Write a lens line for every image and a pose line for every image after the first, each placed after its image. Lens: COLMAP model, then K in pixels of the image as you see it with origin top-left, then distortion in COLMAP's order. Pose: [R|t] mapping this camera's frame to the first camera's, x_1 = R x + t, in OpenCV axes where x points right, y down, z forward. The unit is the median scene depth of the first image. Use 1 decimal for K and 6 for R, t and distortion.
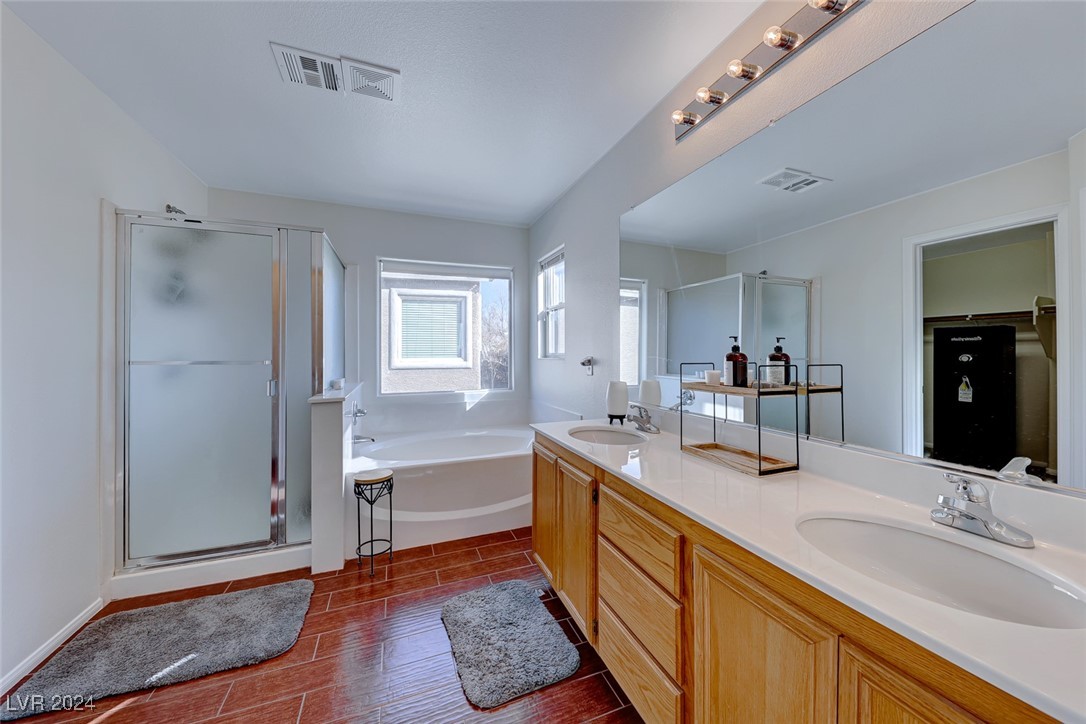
lens RADIAL K [[374.7, 0, 541.6], [0, 374.7, 357.6], [0, 0, 1]] dist [0.001646, 0.000082]
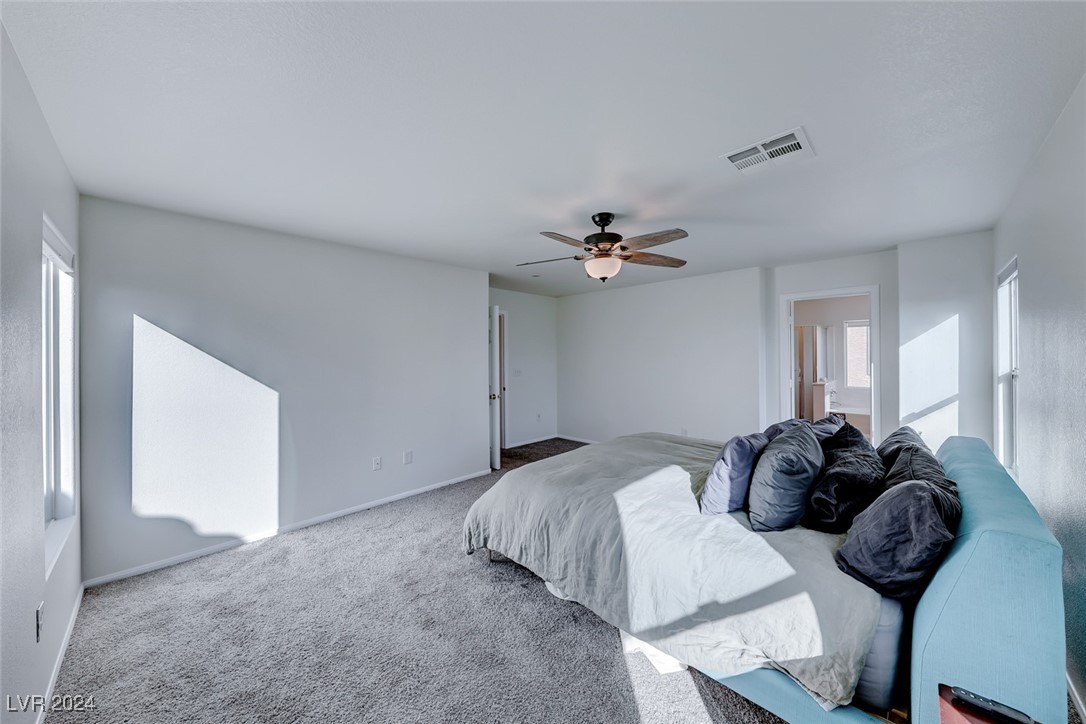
lens RADIAL K [[374.7, 0, 541.6], [0, 374.7, 357.6], [0, 0, 1]] dist [0.001646, 0.000082]
pose [[0.403738, 0.001907, -0.914873, 1.054159], [0.003414, 0.999988, 0.003591, -0.097517], [0.914868, -0.004573, 0.403726, -1.848109]]
